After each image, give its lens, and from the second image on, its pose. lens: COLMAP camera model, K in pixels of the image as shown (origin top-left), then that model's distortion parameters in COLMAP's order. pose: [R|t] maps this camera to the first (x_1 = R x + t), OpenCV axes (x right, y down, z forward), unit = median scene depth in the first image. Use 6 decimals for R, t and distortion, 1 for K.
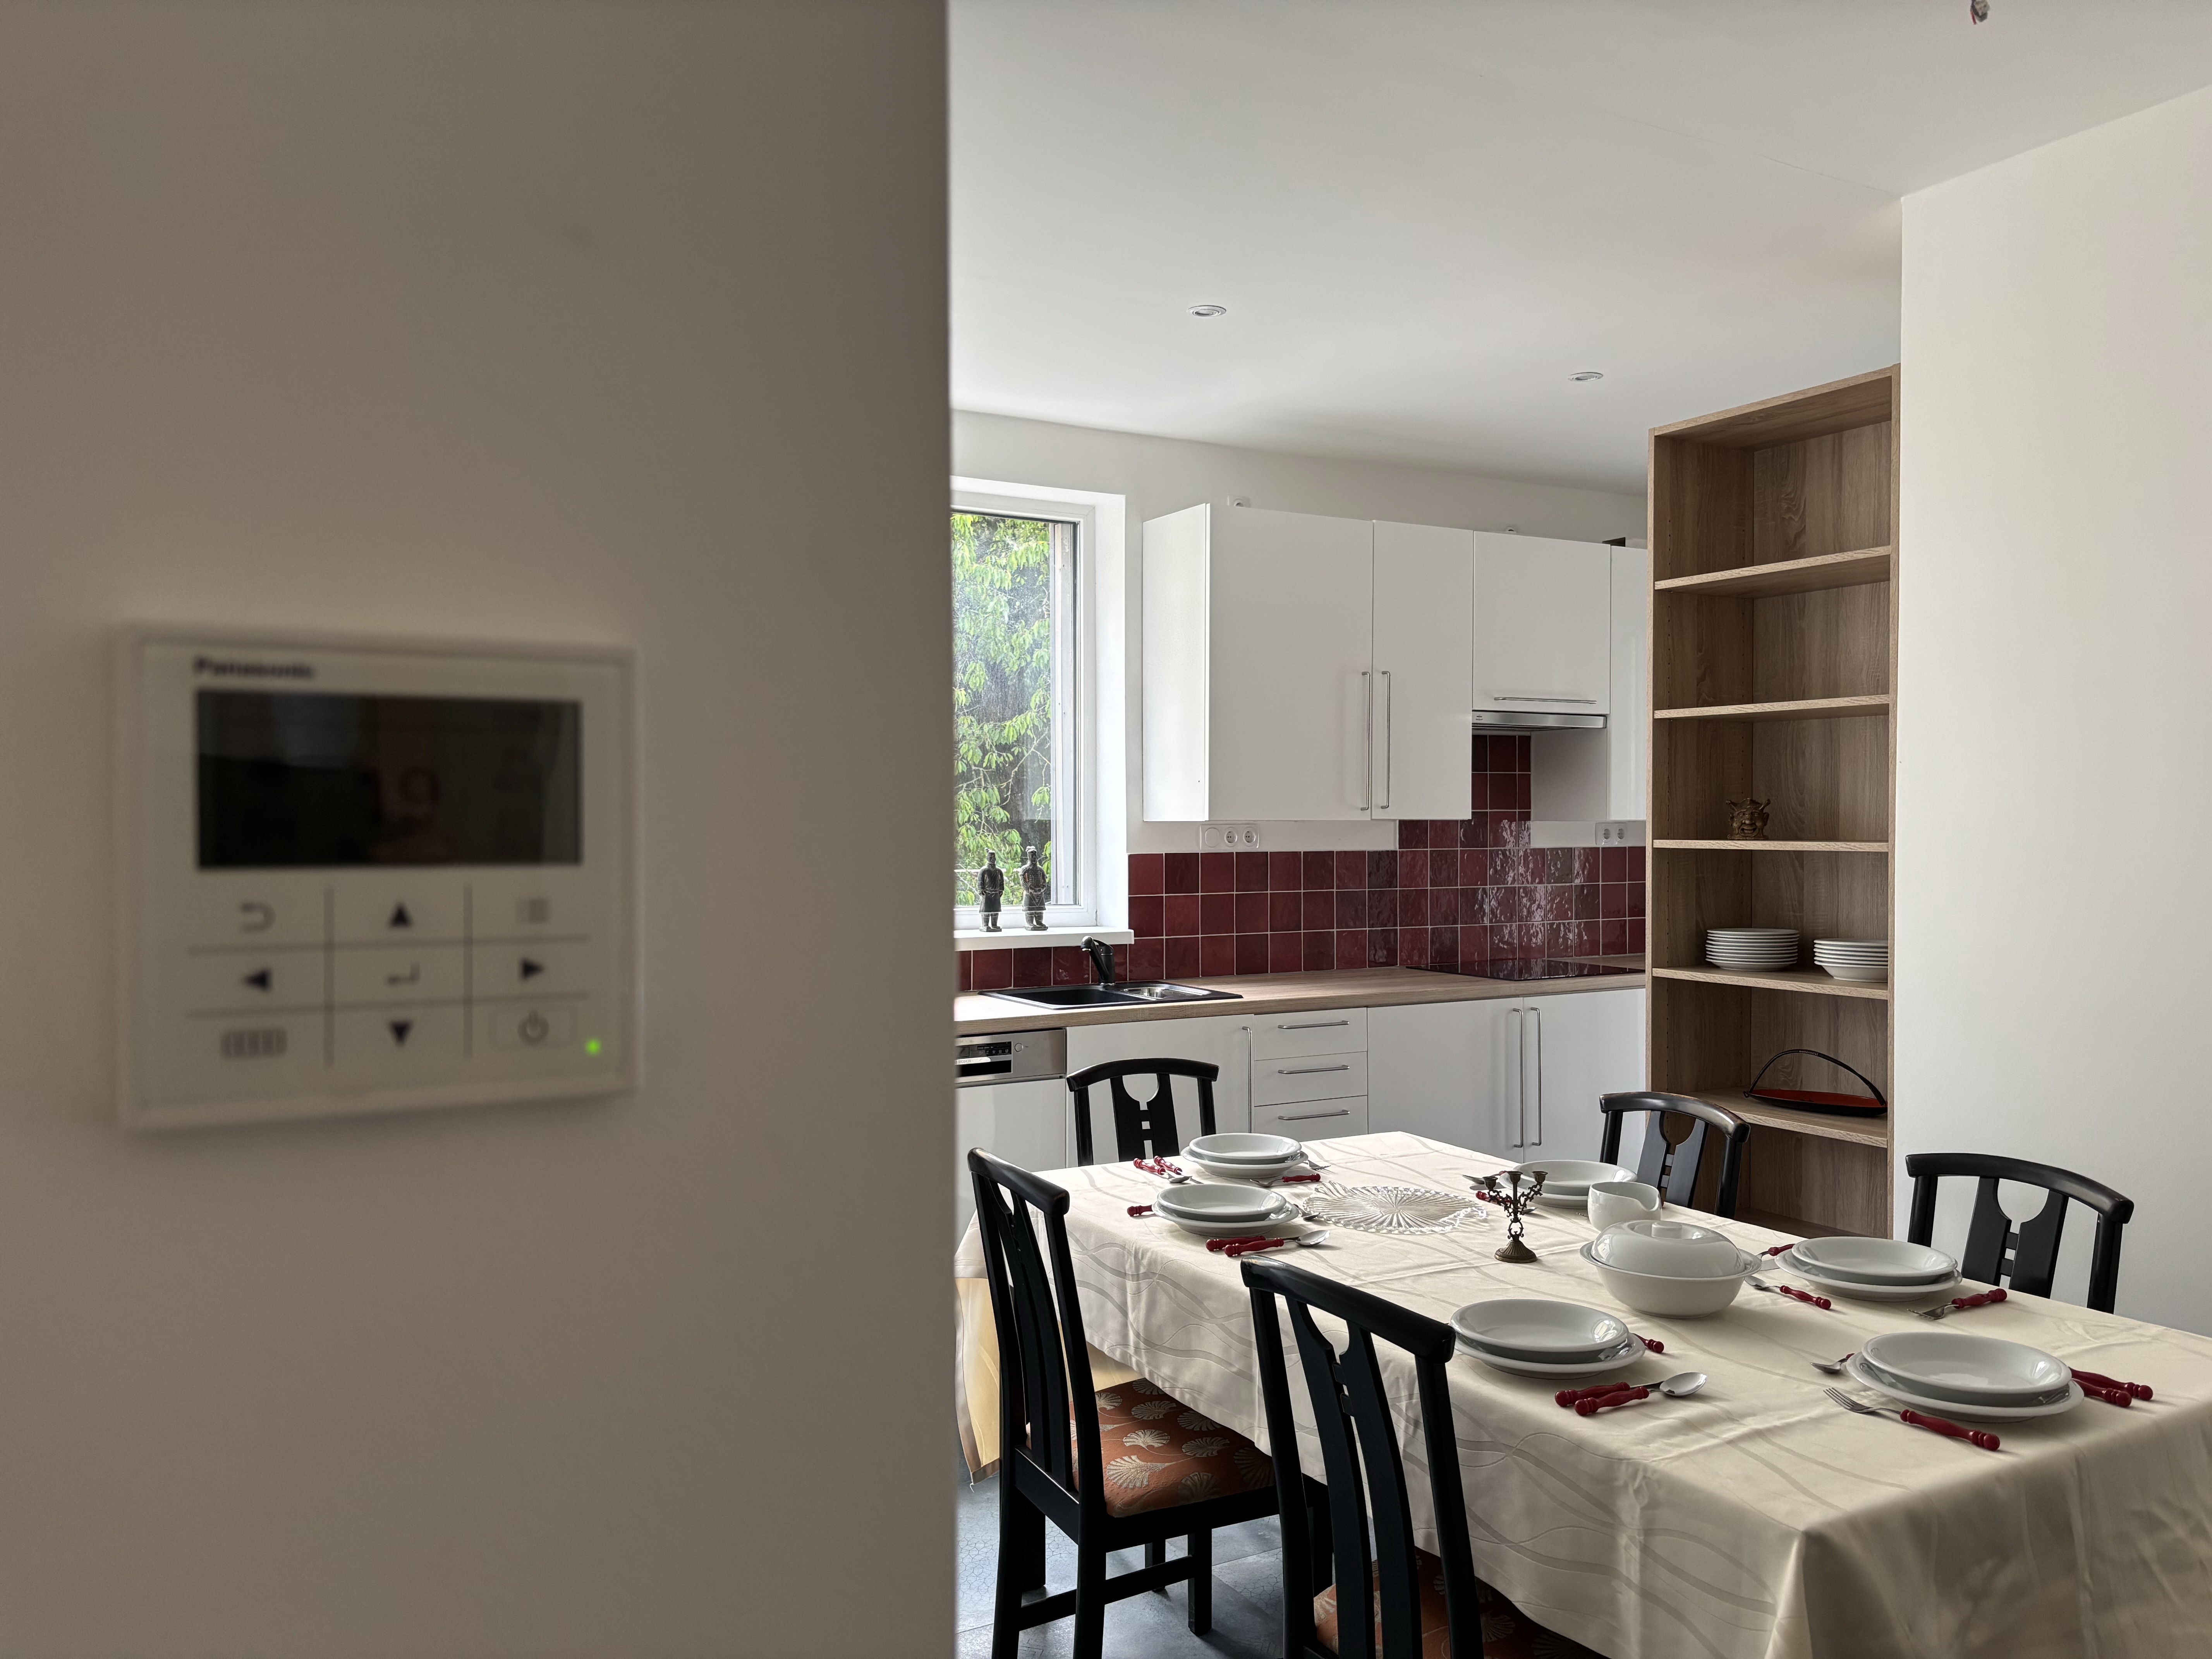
lens RADIAL K [[1700.9, 0, 1106.0], [0, 1700.9, 829.5], [0, 0, 1]] dist [0.006150, 0.001427]
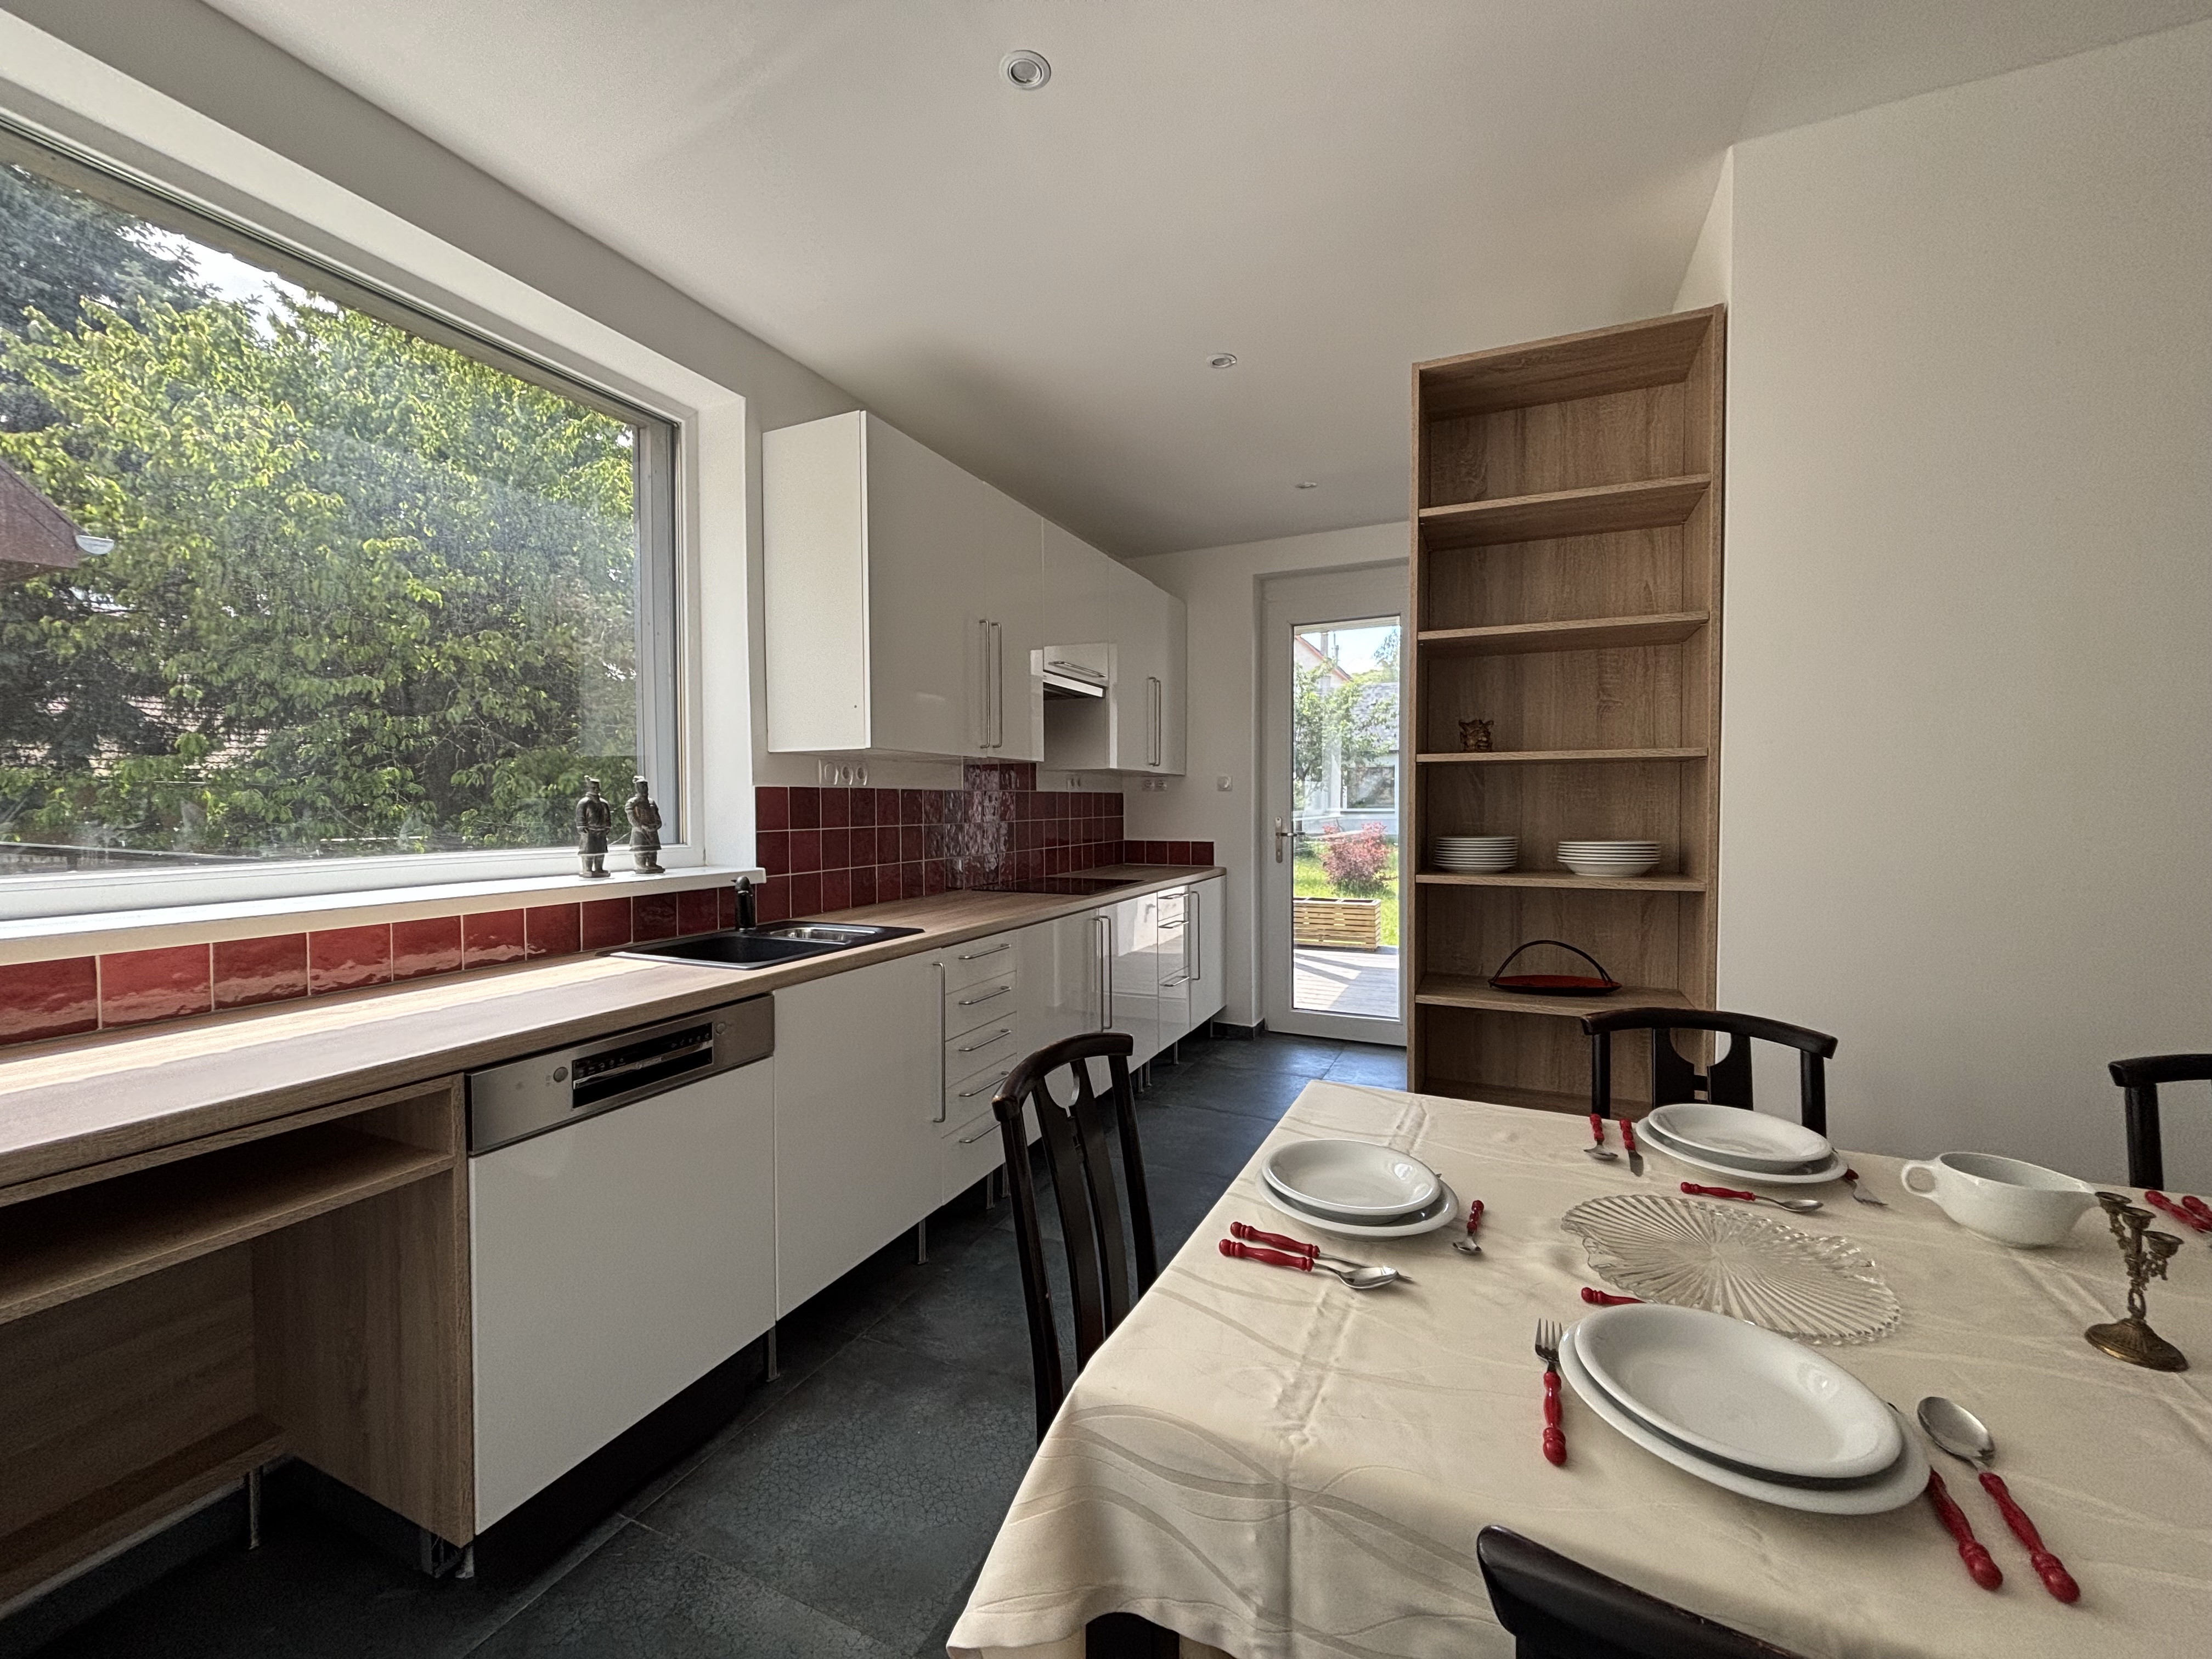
lens RADIAL K [[900.6, 0, 1120.0], [0, 900.6, 828.4], [0, 0, 1]] dist [-0.011751, -0.000210]
pose [[0.804668, -0.019947, 0.593389, -0.199734], [0.008972, 0.999730, 0.021440, 0.048199], [-0.593657, -0.011928, 0.804630, 0.821707]]
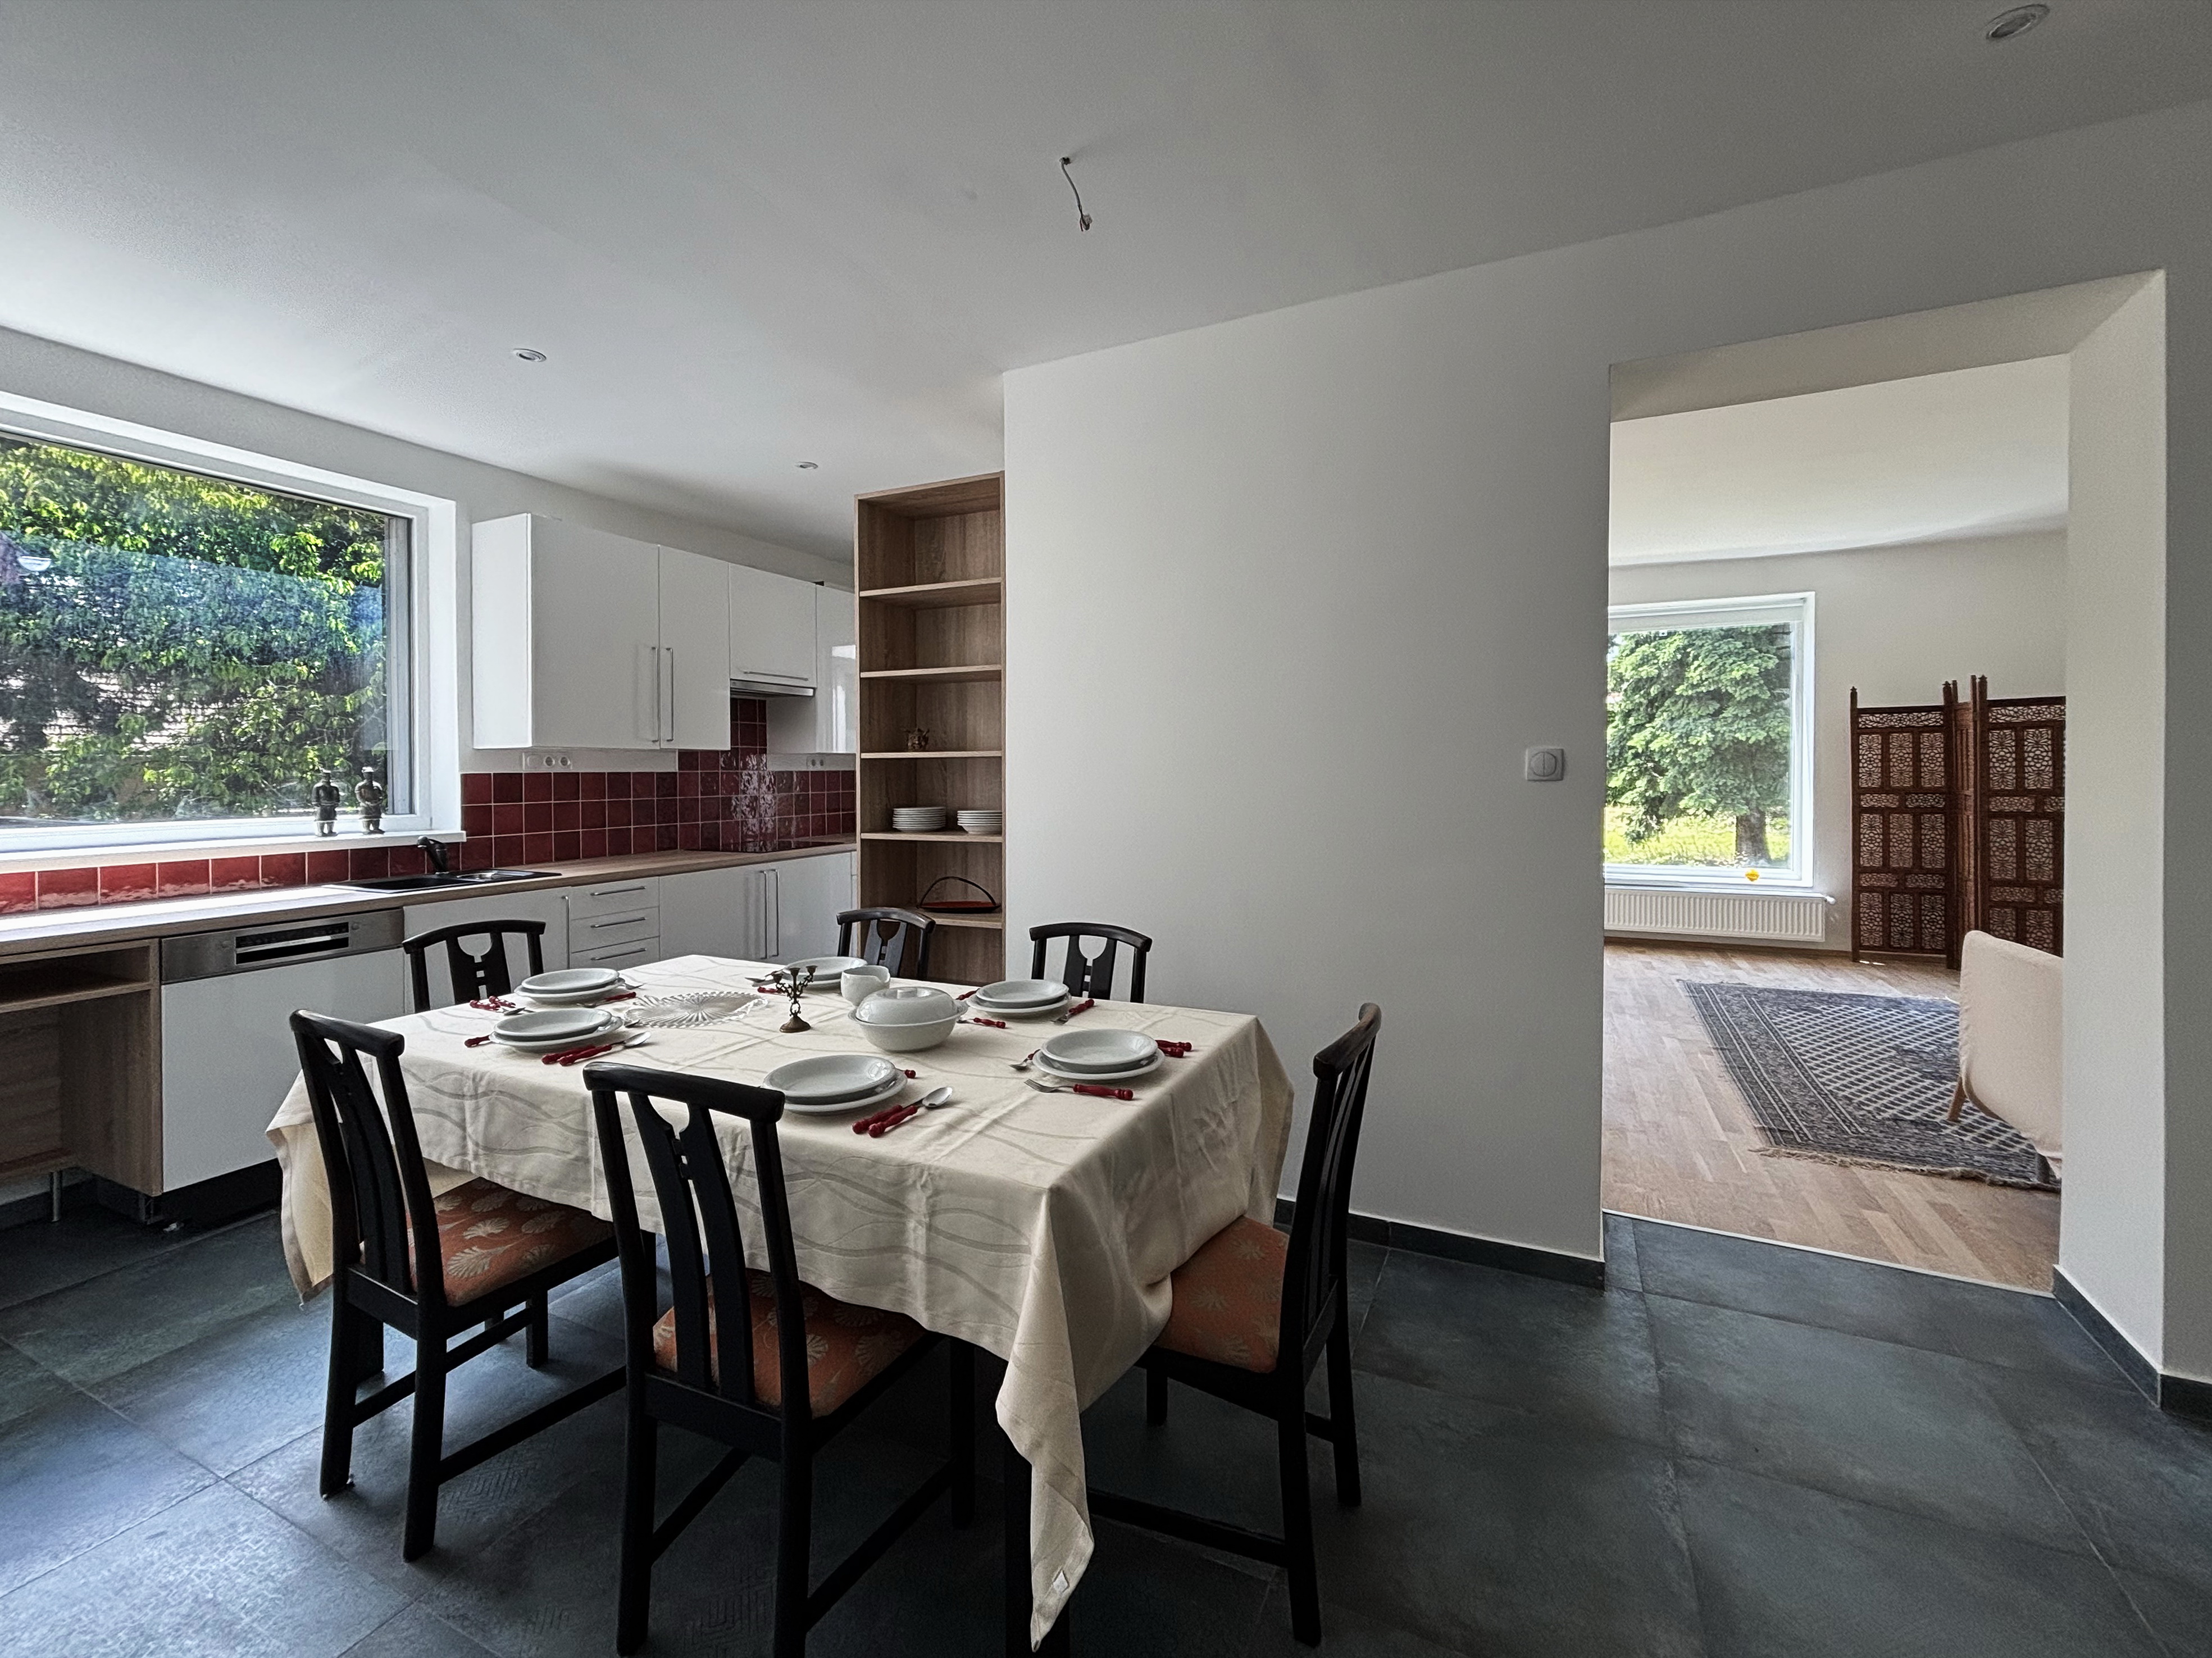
lens RADIAL K [[937.5, 0, 1093.4], [0, 937.5, 773.8], [0, 0, 1]] dist [0.026239, -0.015685]
pose [[0.822248, -0.008521, 0.569066, -0.001710], [0.012659, 0.999914, -0.003319, 0.039635], [-0.568989, 0.009933, 0.822285, 0.188422]]
